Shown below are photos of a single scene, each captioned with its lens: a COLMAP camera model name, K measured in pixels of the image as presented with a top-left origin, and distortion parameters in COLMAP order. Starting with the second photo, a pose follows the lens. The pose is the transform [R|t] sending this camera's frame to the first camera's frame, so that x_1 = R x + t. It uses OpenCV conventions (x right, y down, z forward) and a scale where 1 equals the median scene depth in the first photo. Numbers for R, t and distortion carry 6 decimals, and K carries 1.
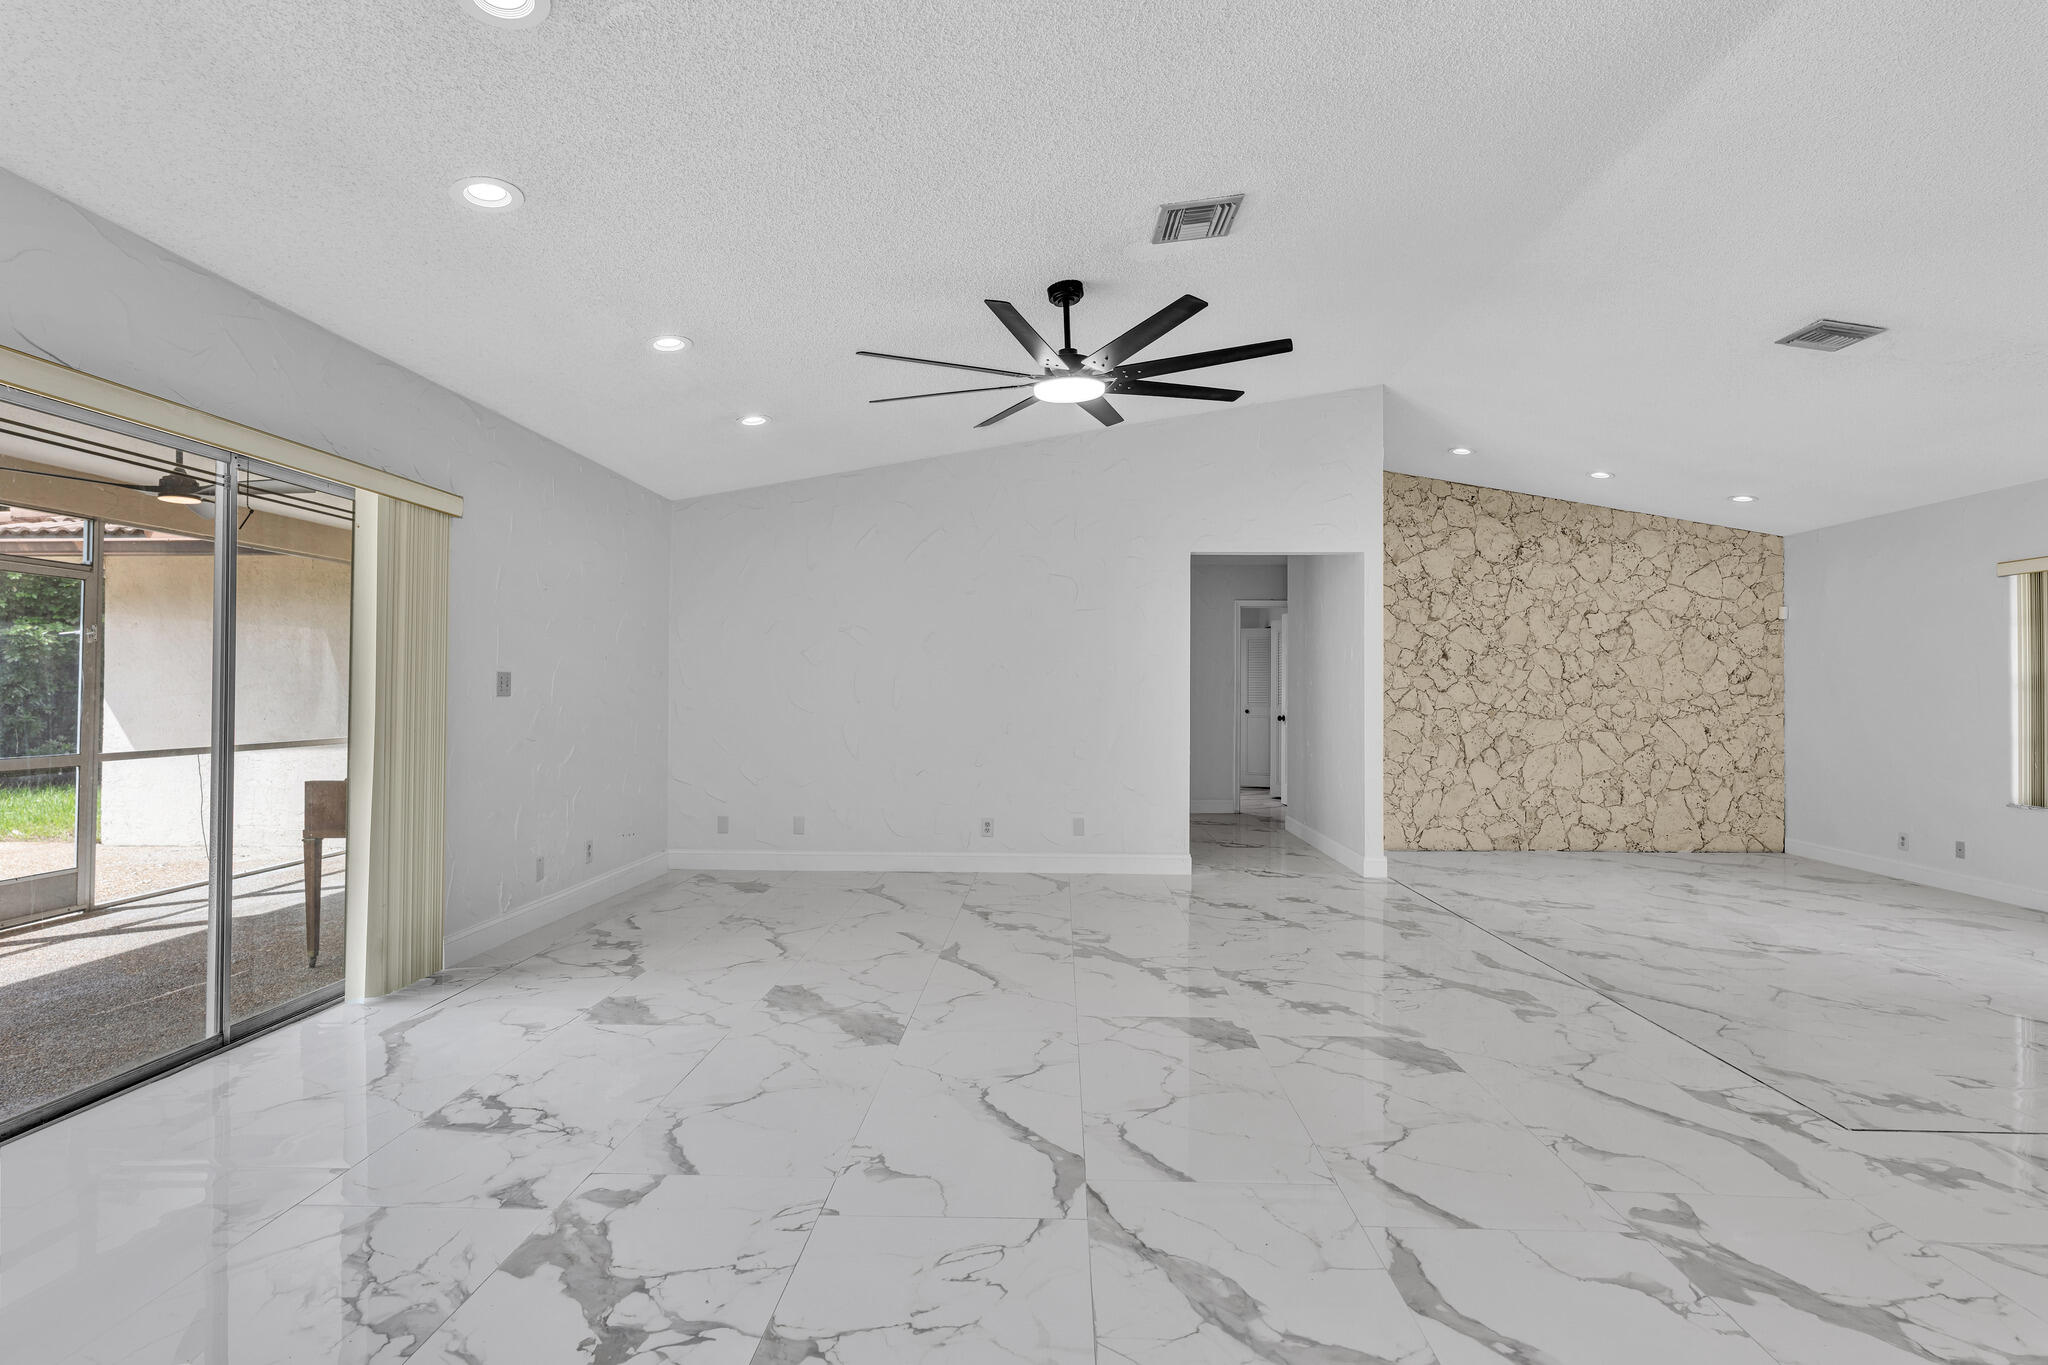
lens RADIAL K [[960.7, 0, 1031.6], [0, 960.7, 679.3], [0, 0, 1]] dist [-0.006044, 0.003014]
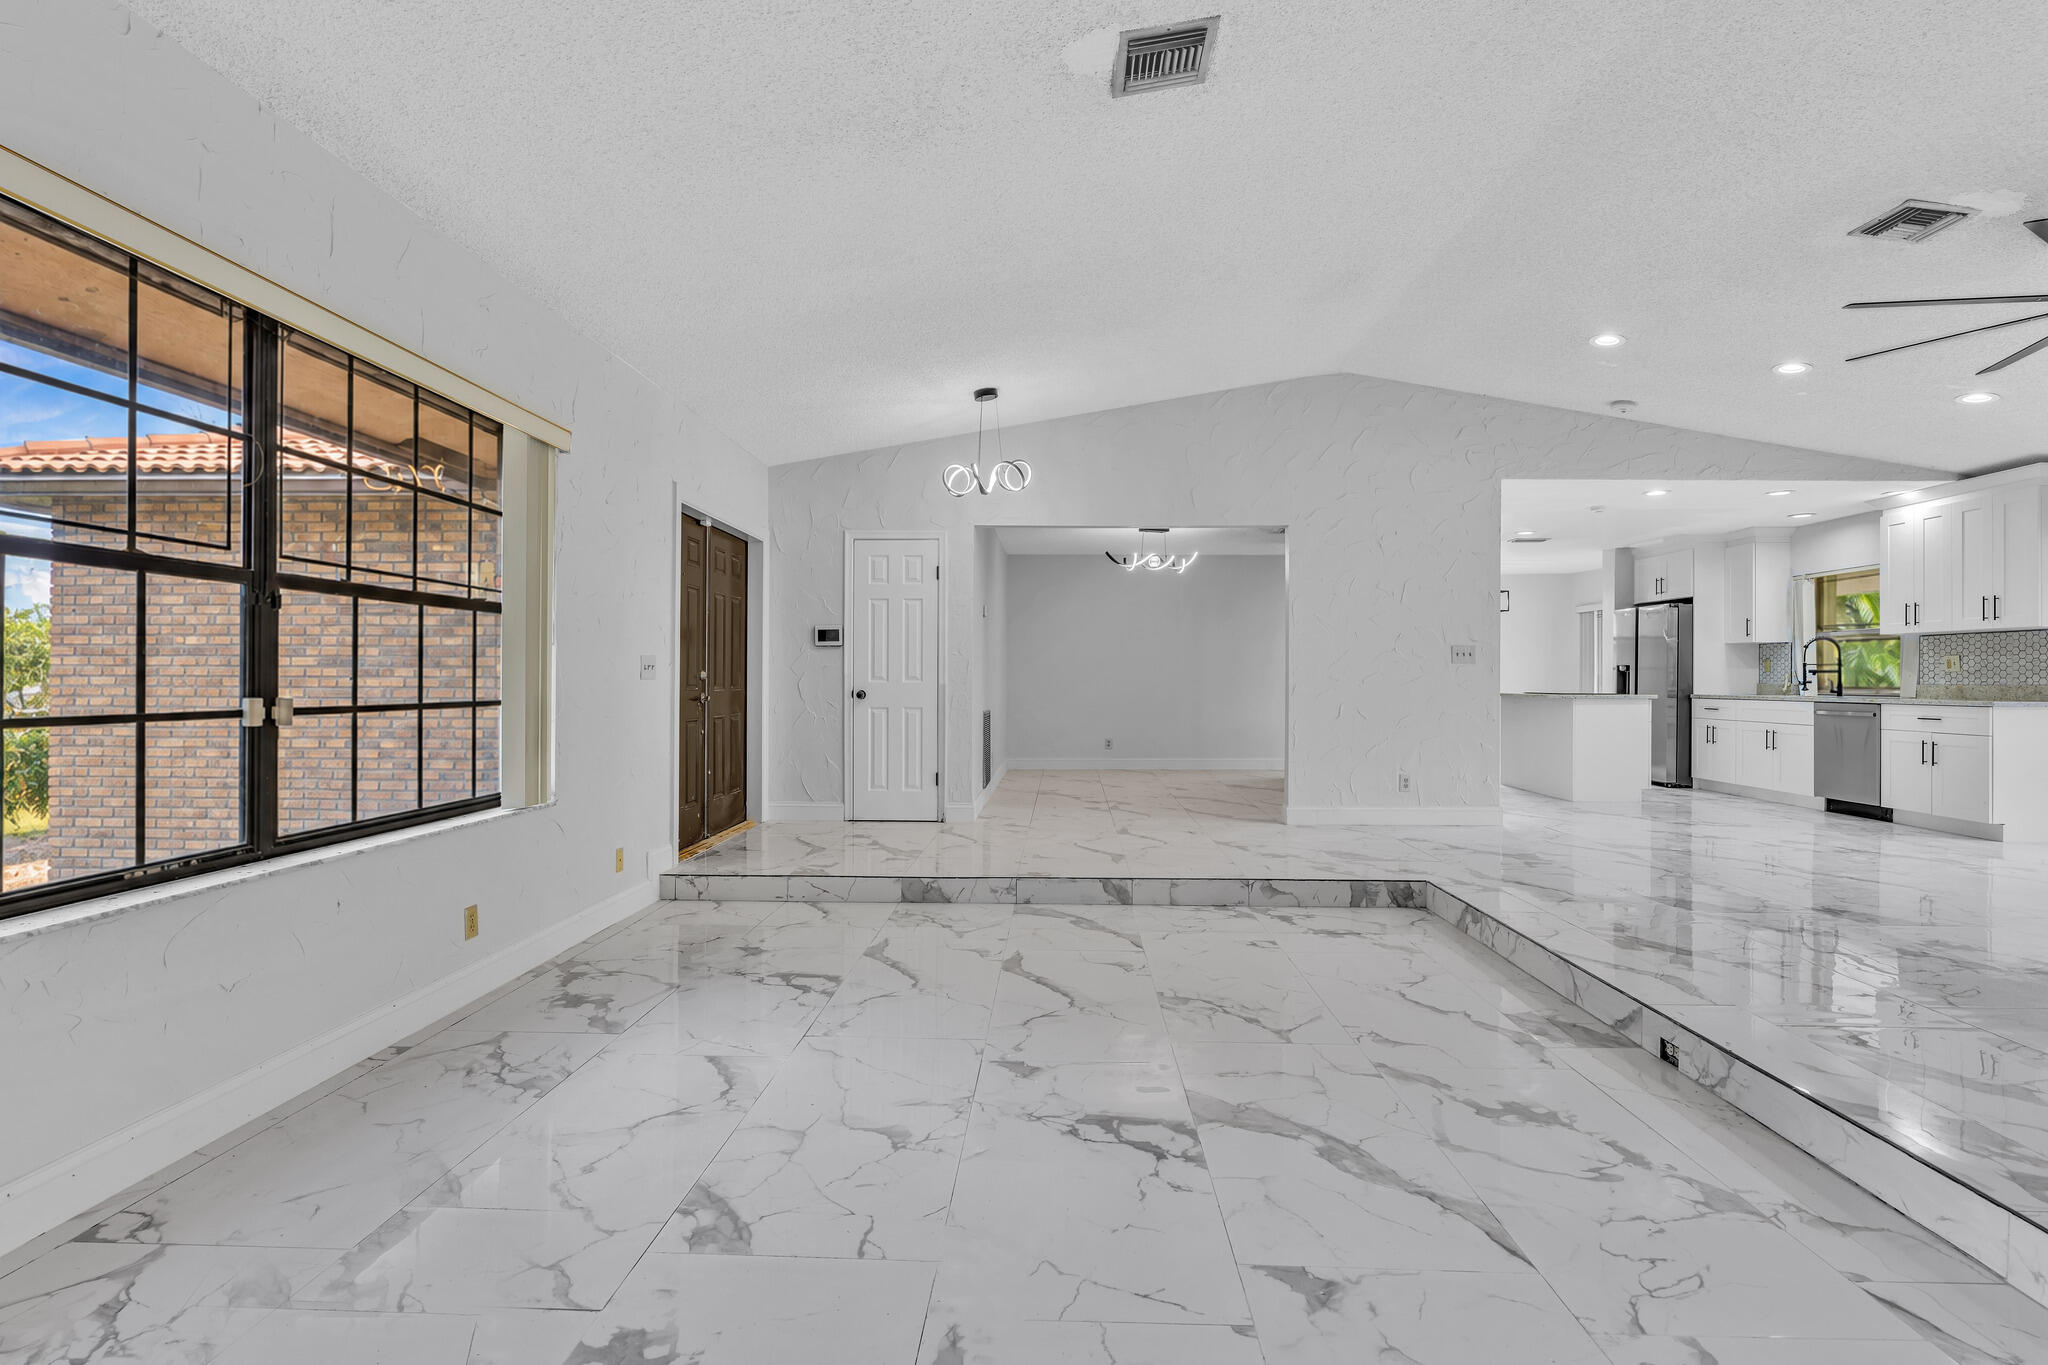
lens RADIAL K [[960.7, 0, 1031.0], [0, 960.7, 679.1], [0, 0, 1]] dist [-0.006044, 0.003014]
pose [[-0.999902, -0.011077, 0.008535, 0.903960], [-0.011204, 0.999825, -0.014950, 0.061877], [-0.008367, -0.015044, -0.999852, 1.618199]]
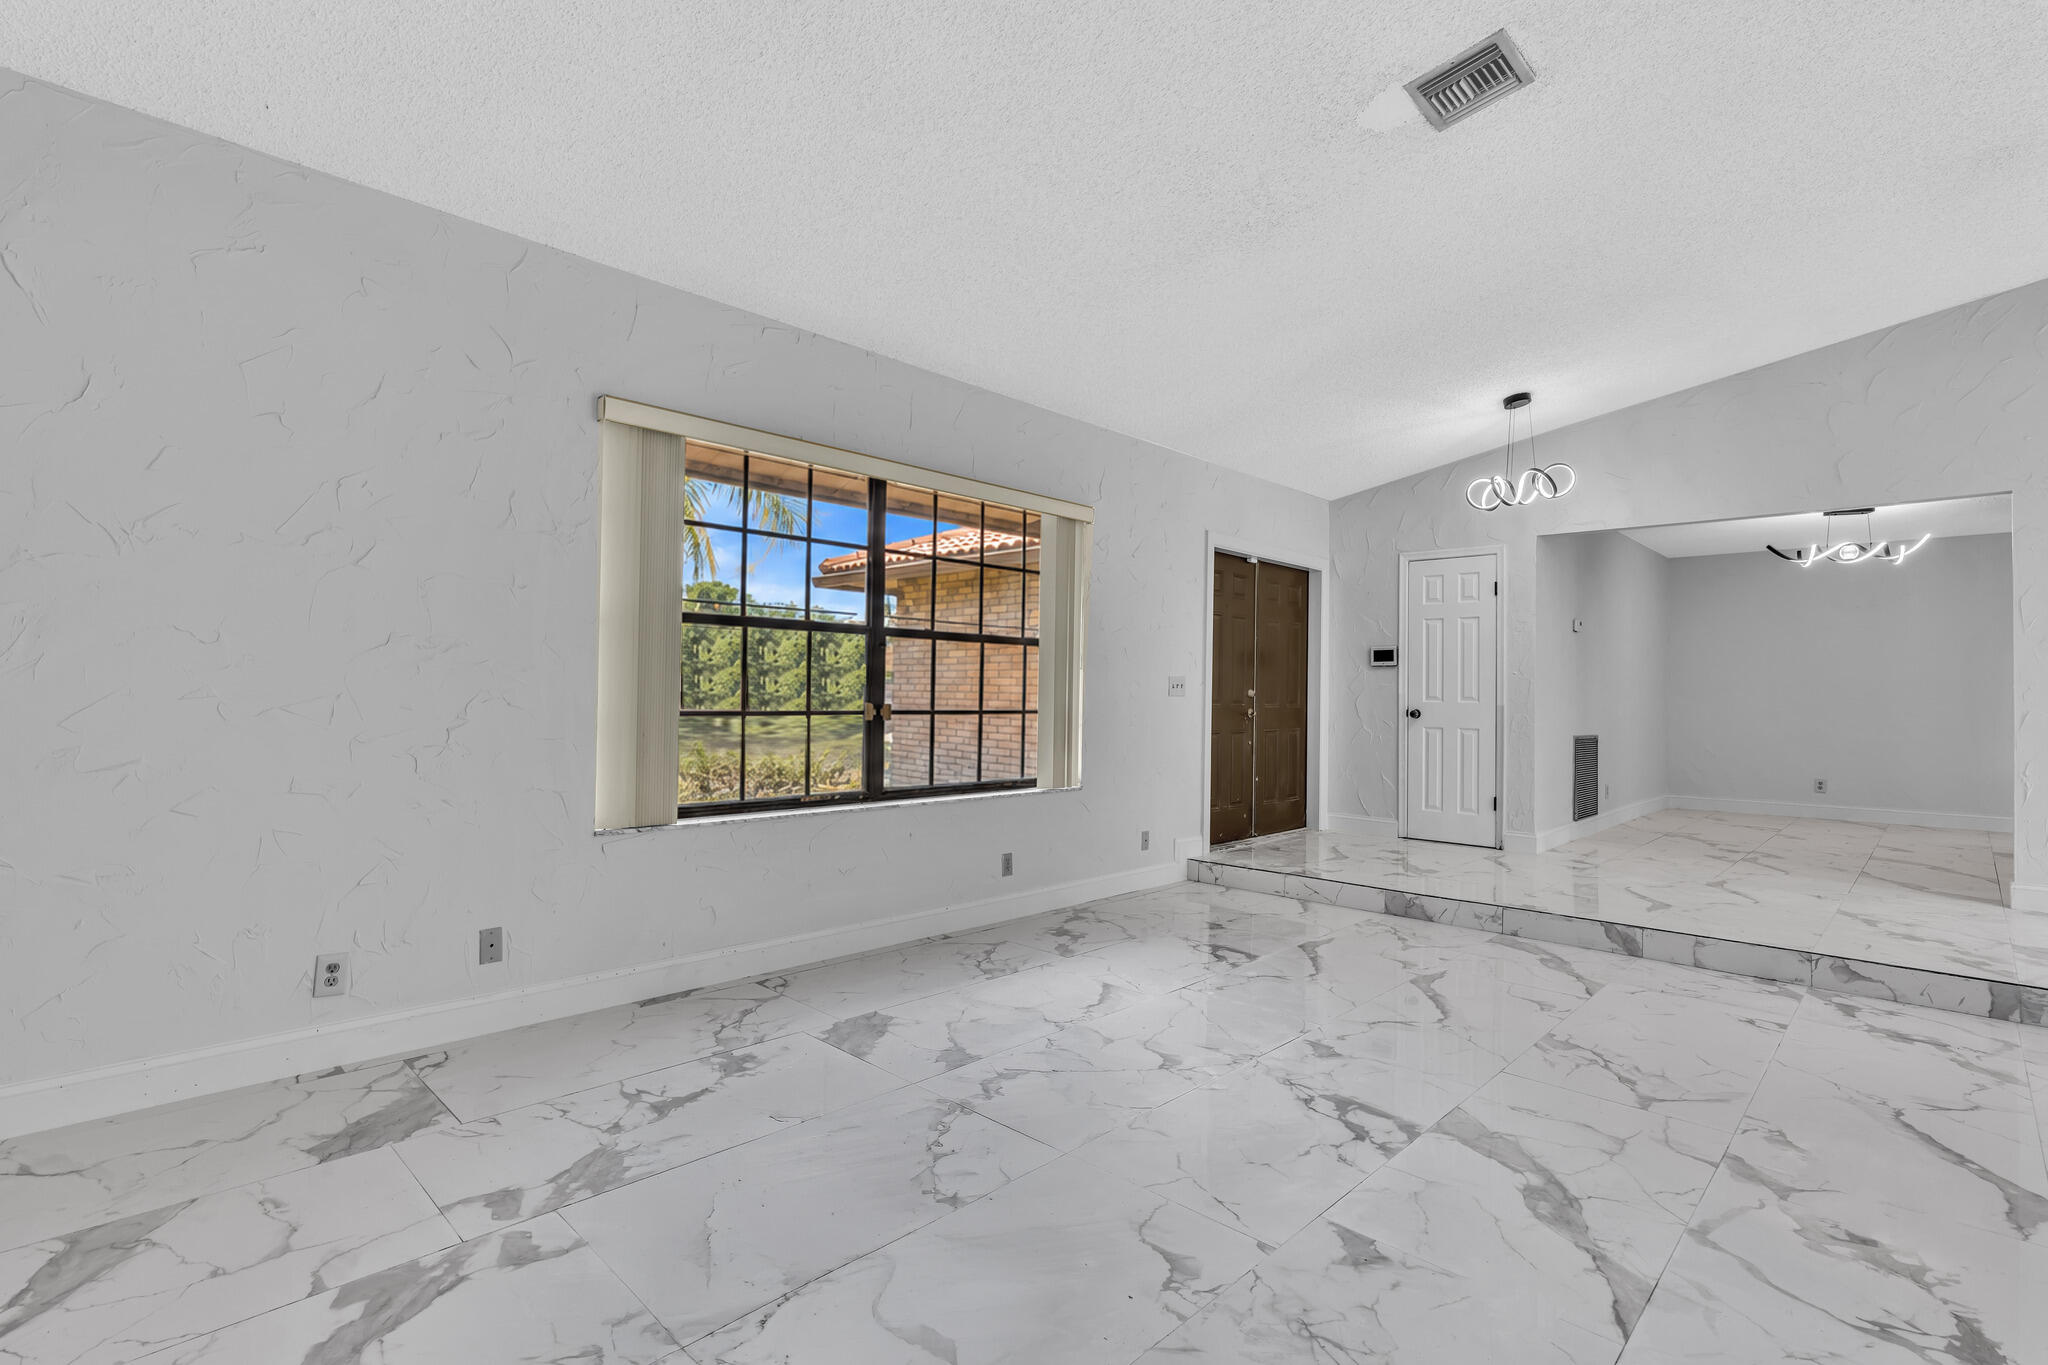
lens RADIAL K [[960.7, 0, 1031.9], [0, 960.7, 678.5], [0, 0, 1]] dist [-0.006044, 0.003014]
pose [[-0.736454, -0.006694, 0.676454, 0.607275], [-0.029354, 0.999325, -0.022069, 0.061613], [-0.675850, -0.036109, -0.736154, 1.644611]]
